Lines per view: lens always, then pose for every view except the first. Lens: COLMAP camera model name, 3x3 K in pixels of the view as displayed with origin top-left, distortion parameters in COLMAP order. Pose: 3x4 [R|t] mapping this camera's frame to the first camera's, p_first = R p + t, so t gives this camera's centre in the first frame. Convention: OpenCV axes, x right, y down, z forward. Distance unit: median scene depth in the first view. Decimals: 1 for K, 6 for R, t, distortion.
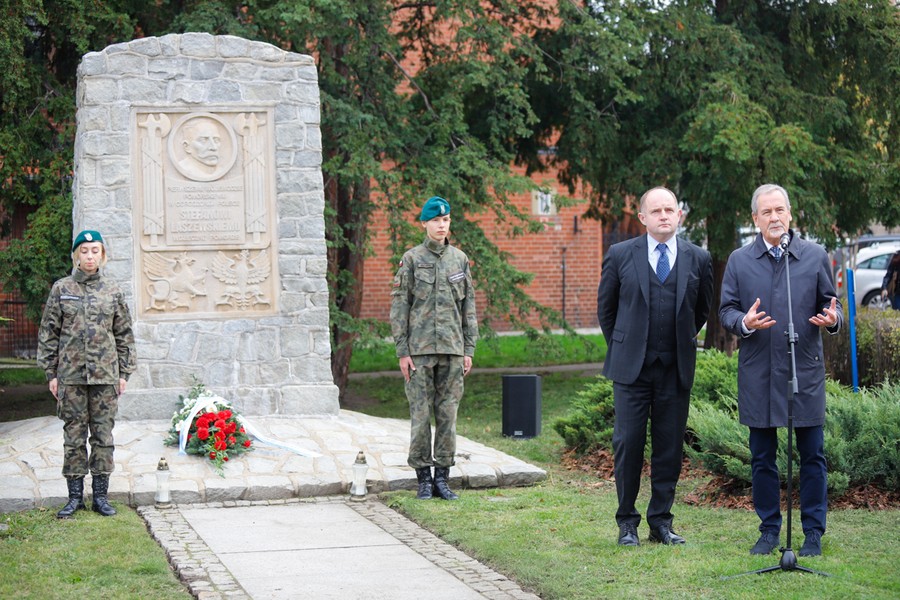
lens RADIAL K [[1841.0, 0, 450.0], [0, 1841.0, 300.0], [0, 0, 1]] dist [-0.304475, 0.101710]
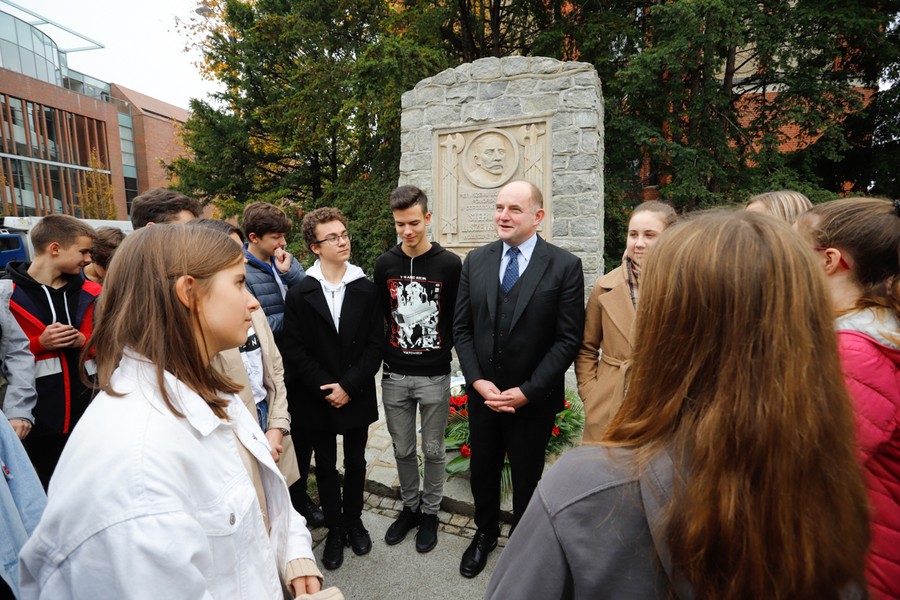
lens RADIAL K [[437.2, 0, 450.0], [0, 437.2, 300.0], [0, 0, 1]] dist [-0.063887, 0.024157]
pose [[0.780260, 0.081989, -0.620058, 0.025828], [-0.018814, 0.993999, 0.107759, -0.022941], [0.625172, -0.072415, 0.777120, 0.764316]]
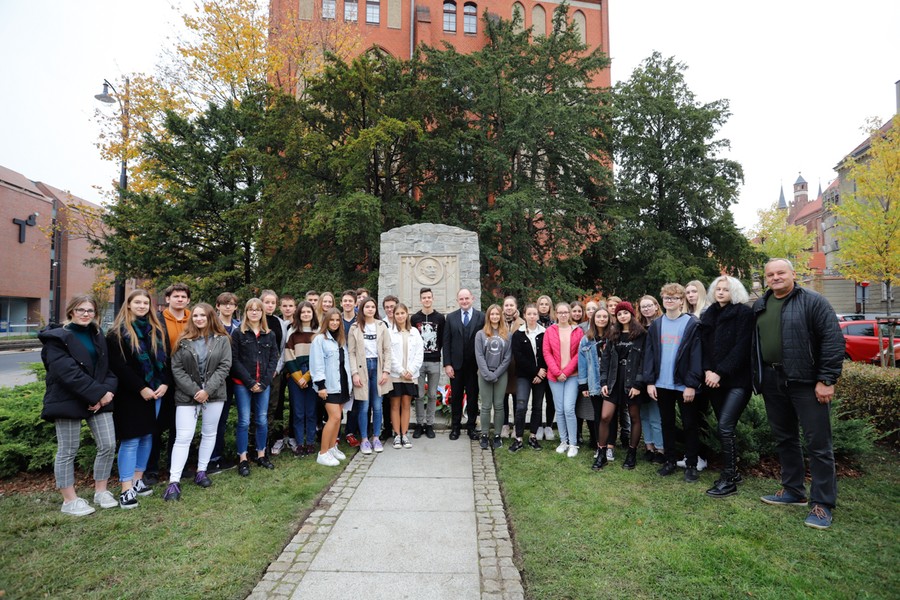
lens RADIAL K [[437.2, 0, 450.0], [0, 437.2, 300.0], [0, 0, 1]] dist [-0.063887, 0.024157]
pose [[0.953569, -0.005299, -0.301129, 0.064050], [-0.017890, 0.997083, -0.074195, -0.003116], [0.300644, 0.076137, 0.950693, 0.468806]]
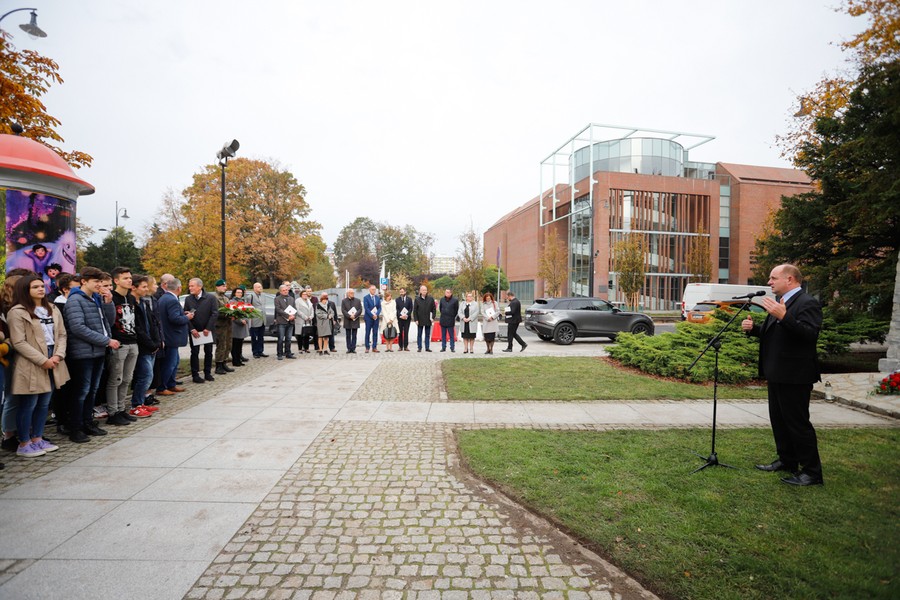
lens RADIAL K [[437.2, 0, 450.0], [0, 437.2, 300.0], [0, 0, 1]] dist [-0.063887, 0.024157]
pose [[-0.292606, 0.020832, -0.956006, 0.474165], [-0.041874, 0.998524, 0.034575, -0.021204], [0.955316, 0.050149, -0.291302, 0.596635]]
